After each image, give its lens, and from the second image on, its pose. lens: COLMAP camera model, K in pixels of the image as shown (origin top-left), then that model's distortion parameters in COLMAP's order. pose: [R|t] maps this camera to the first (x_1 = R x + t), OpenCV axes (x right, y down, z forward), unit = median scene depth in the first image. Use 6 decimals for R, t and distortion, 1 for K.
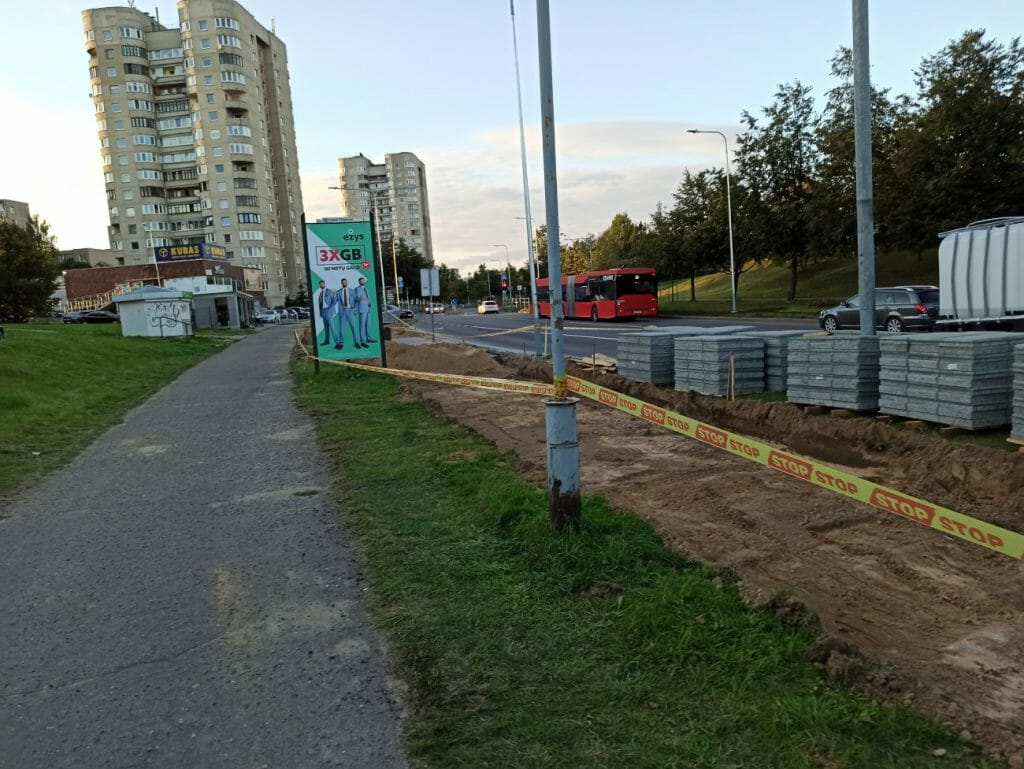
lens RADIAL K [[826.4, 0, 529.8], [0, 826.4, 383.0], [0, 0, 1]] dist [0.003394, -0.008422]
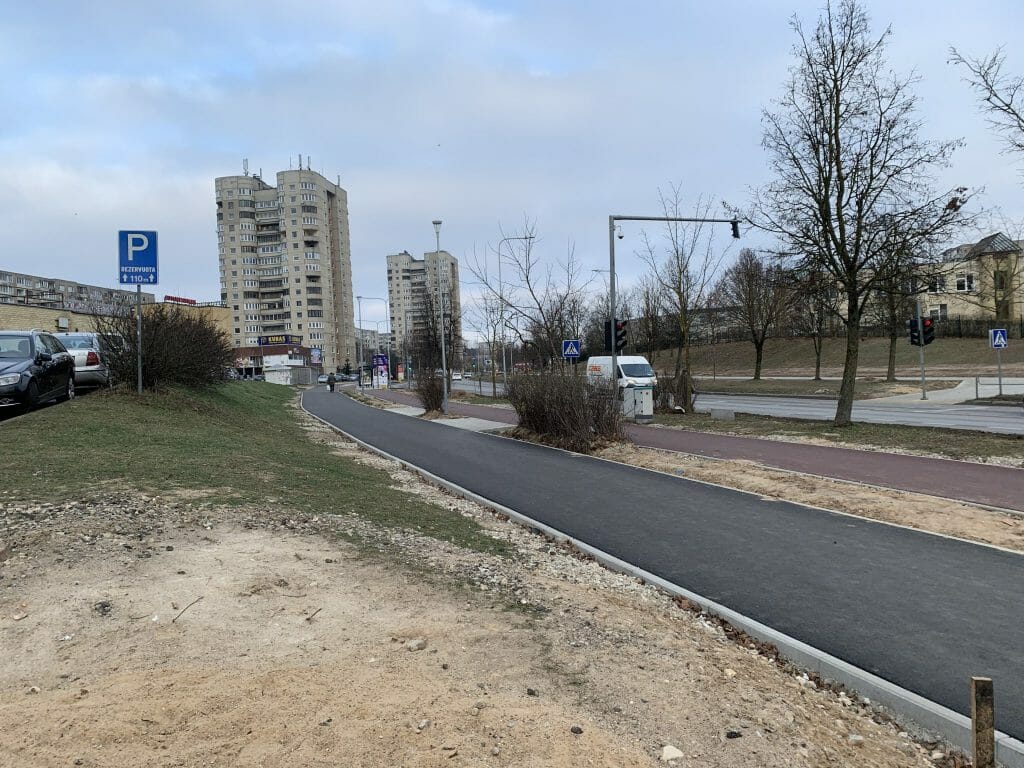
lens RADIAL K [[826.4, 0, 529.8], [0, 826.4, 382.5], [0, 0, 1]] dist [0.003394, -0.008422]
pose [[0.997911, 0.027196, -0.058605, 0.131709], [-0.032273, 0.995641, -0.087507, 0.038278], [0.055970, 0.089216, 0.994439, -0.434443]]
